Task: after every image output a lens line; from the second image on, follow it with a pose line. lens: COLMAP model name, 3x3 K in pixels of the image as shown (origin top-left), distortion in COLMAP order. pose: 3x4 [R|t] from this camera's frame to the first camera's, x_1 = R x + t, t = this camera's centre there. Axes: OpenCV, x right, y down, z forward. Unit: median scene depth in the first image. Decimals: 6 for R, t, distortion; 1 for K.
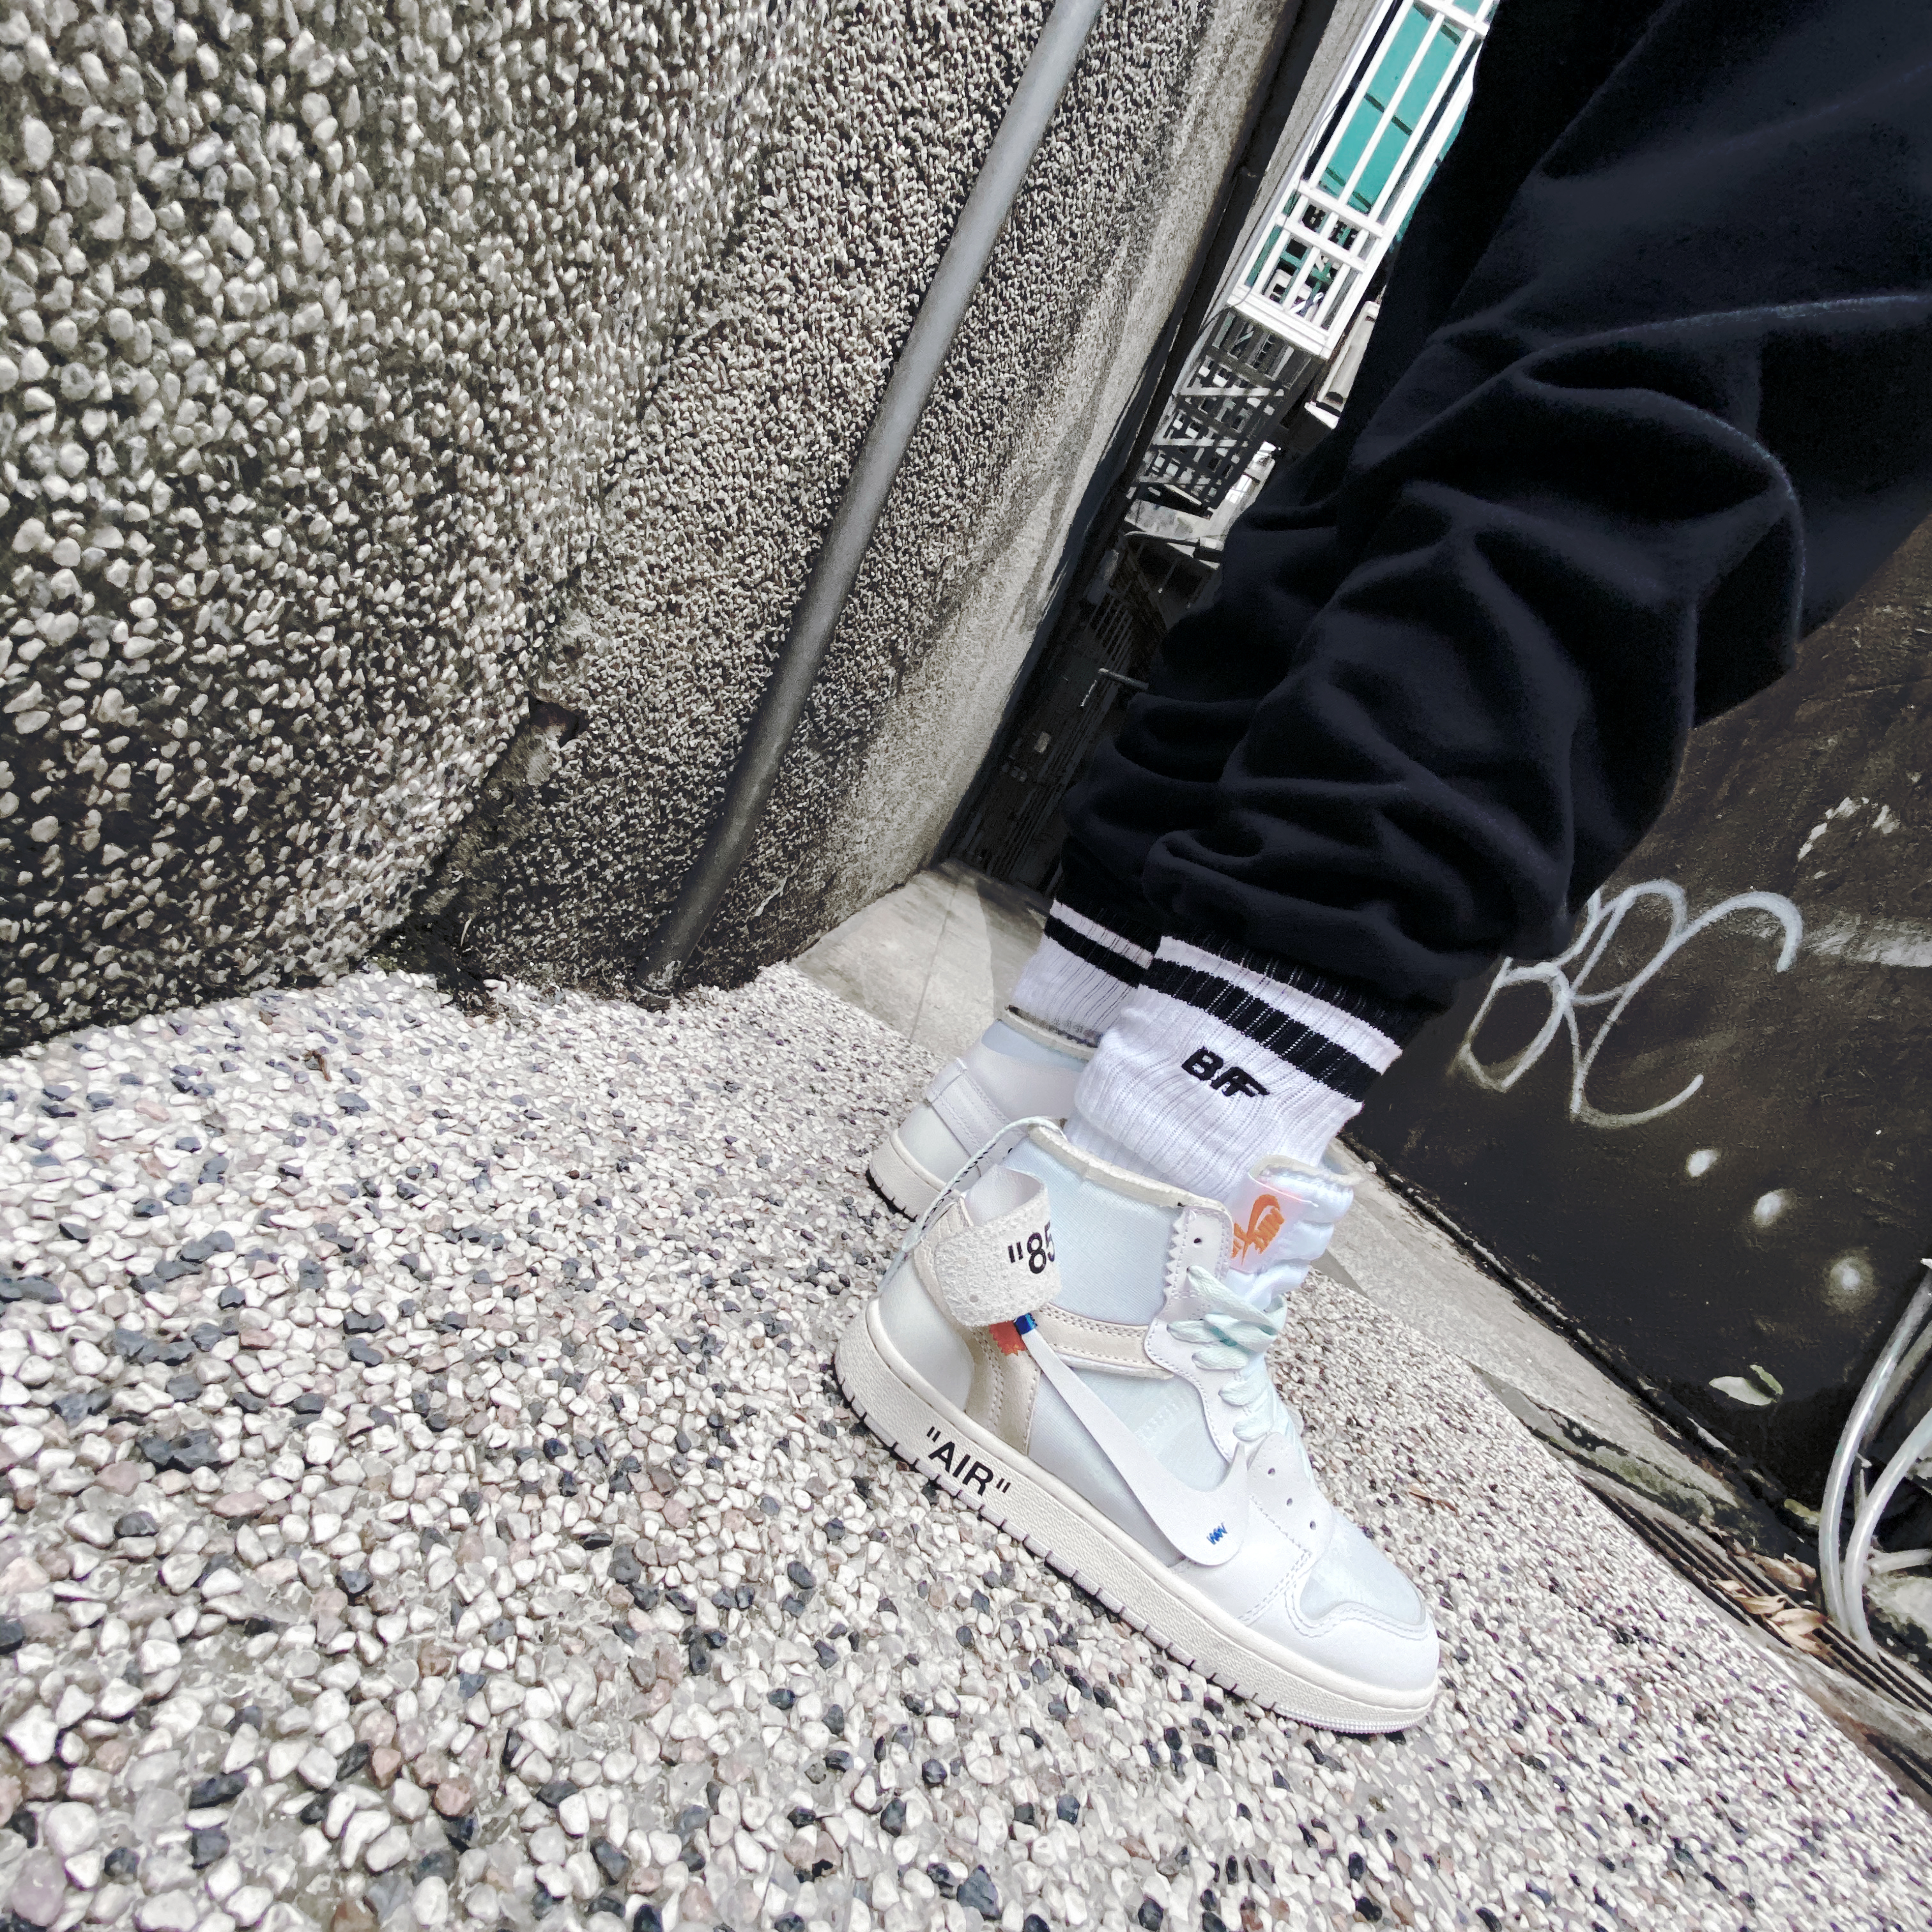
lens RADIAL K [[724.4, 0, 963.5], [0, 724.4, 969.1], [0, 0, 1]] dist [0.000695, 0.000096]
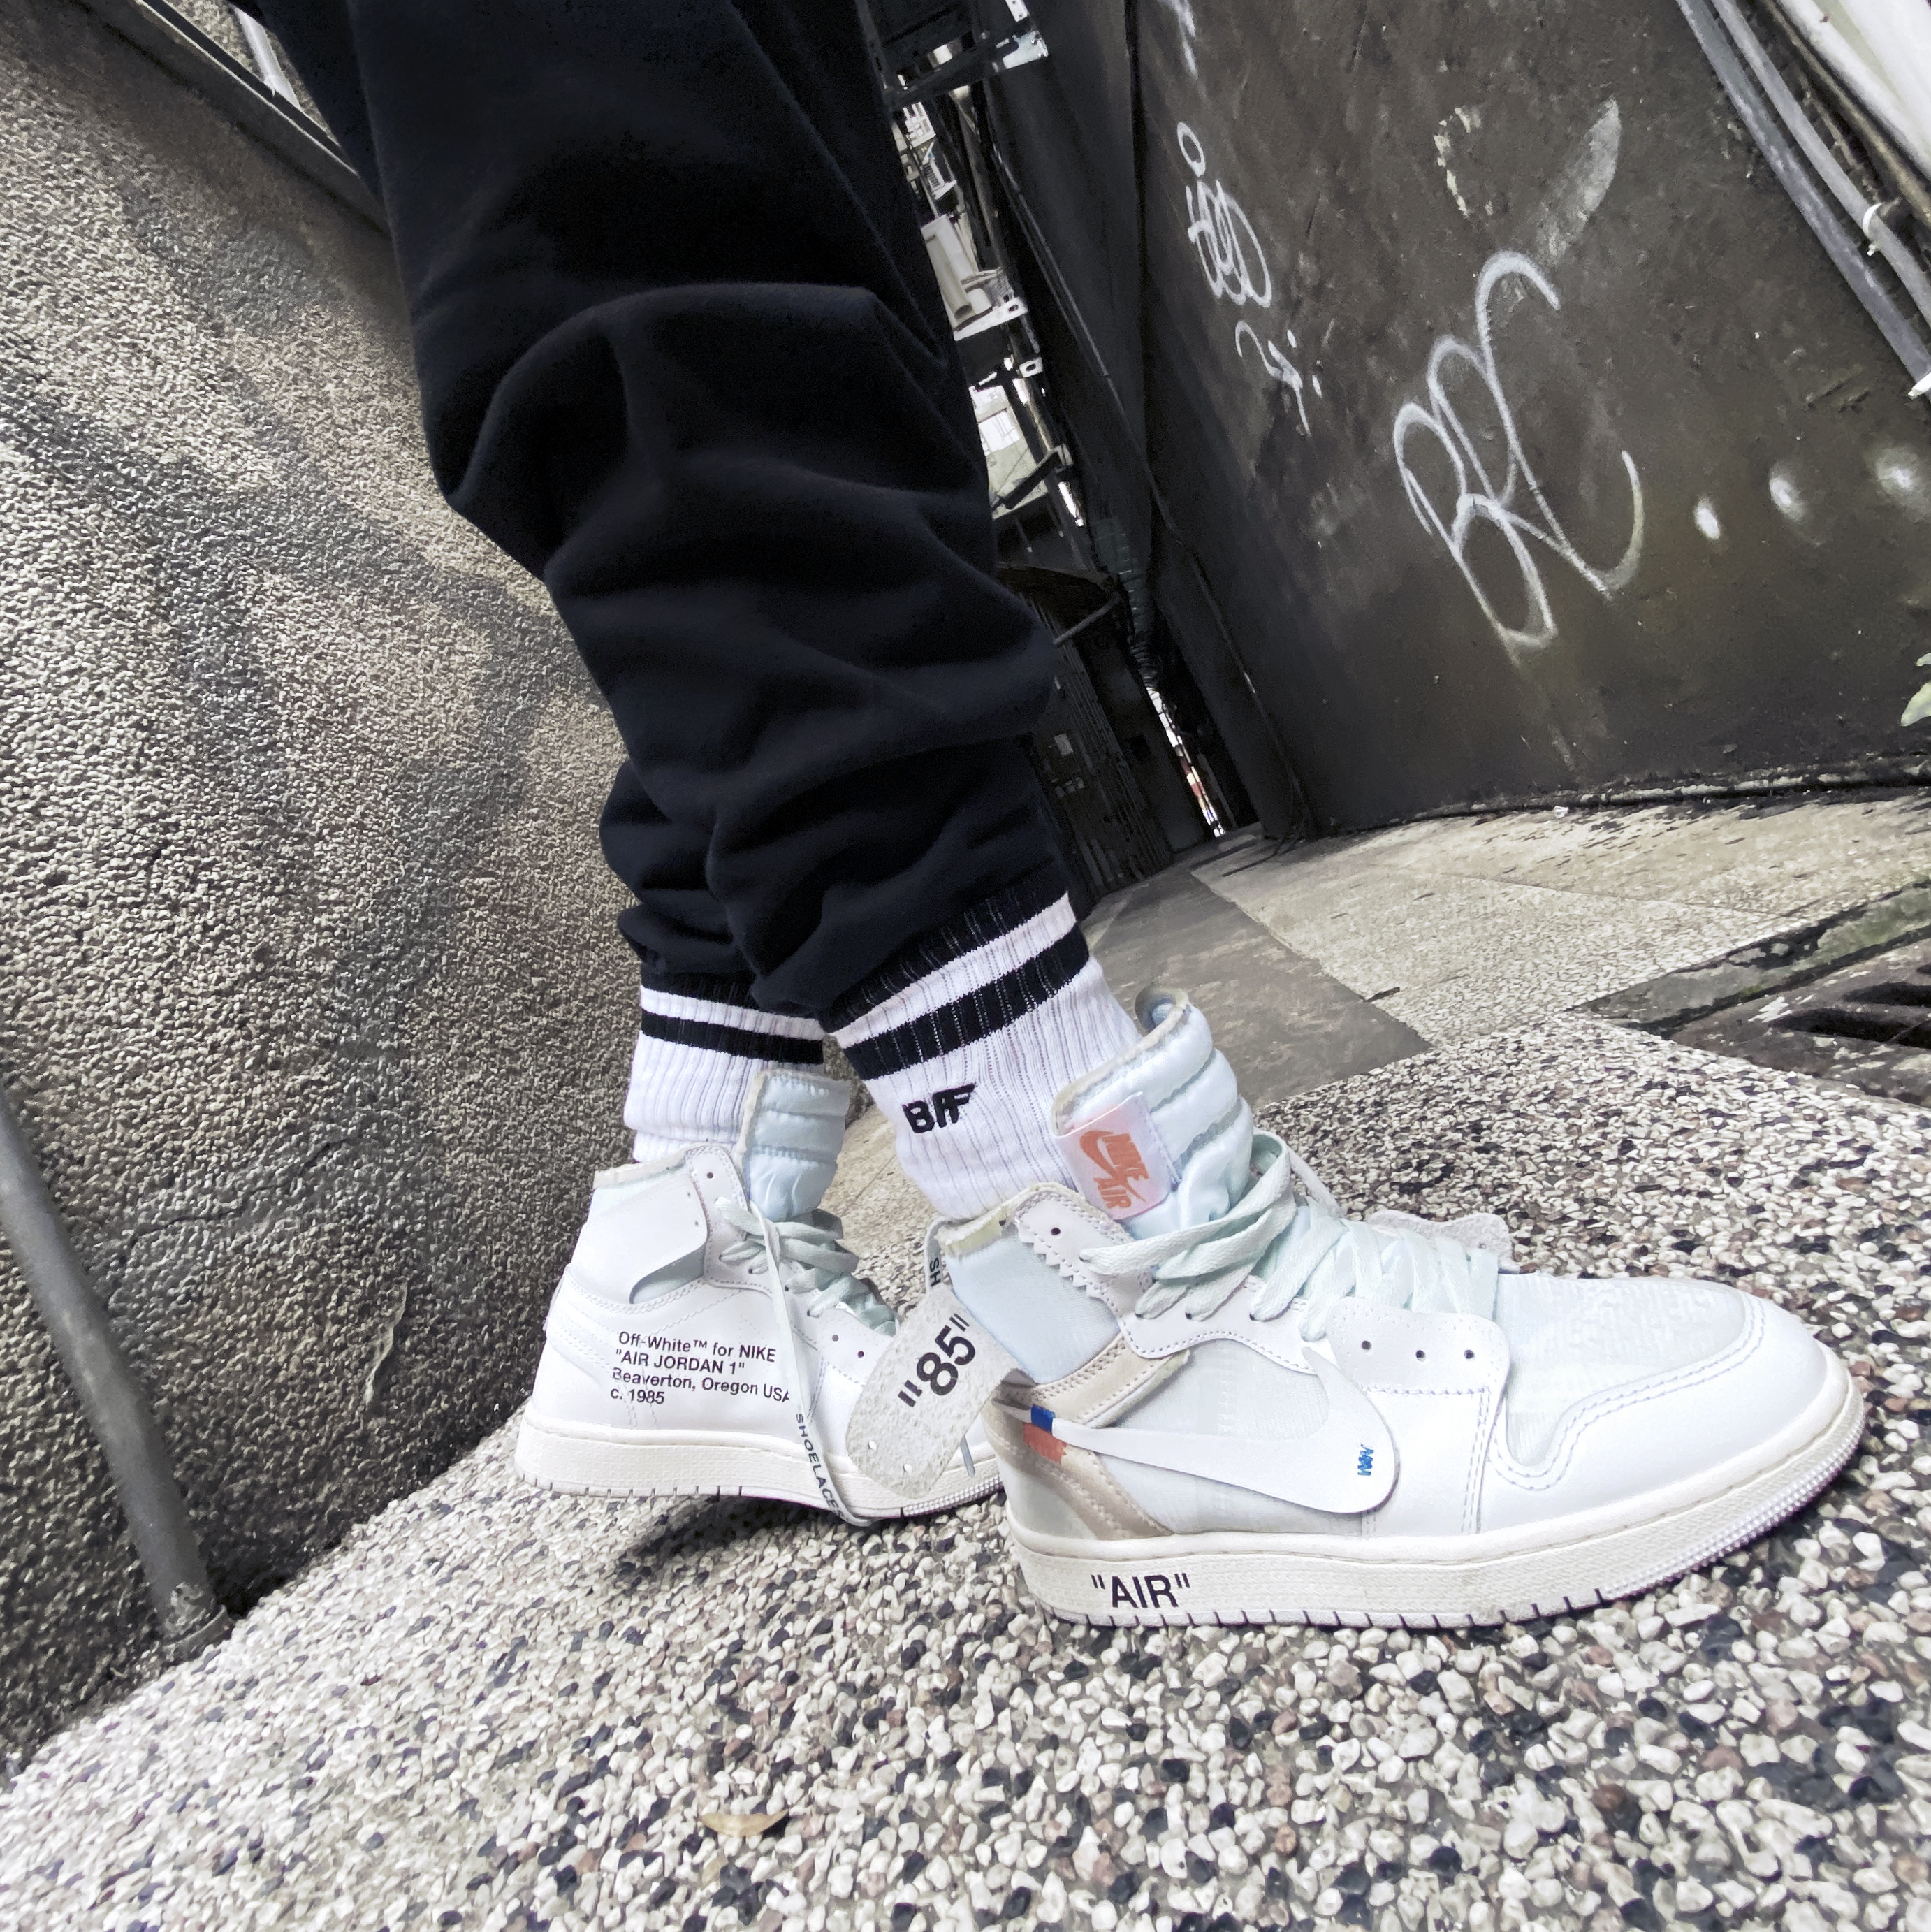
lens RADIAL K [[786.0, 0, 964.1], [0, 786.0, 961.0], [0, 0, 1]] dist [-0.001050, -0.000365]
pose [[0.568044, -0.803737, -0.177011, 0.378359], [0.760845, 0.594851, -0.259361, 0.171913], [0.313753, 0.012650, 0.949420, -0.001557]]
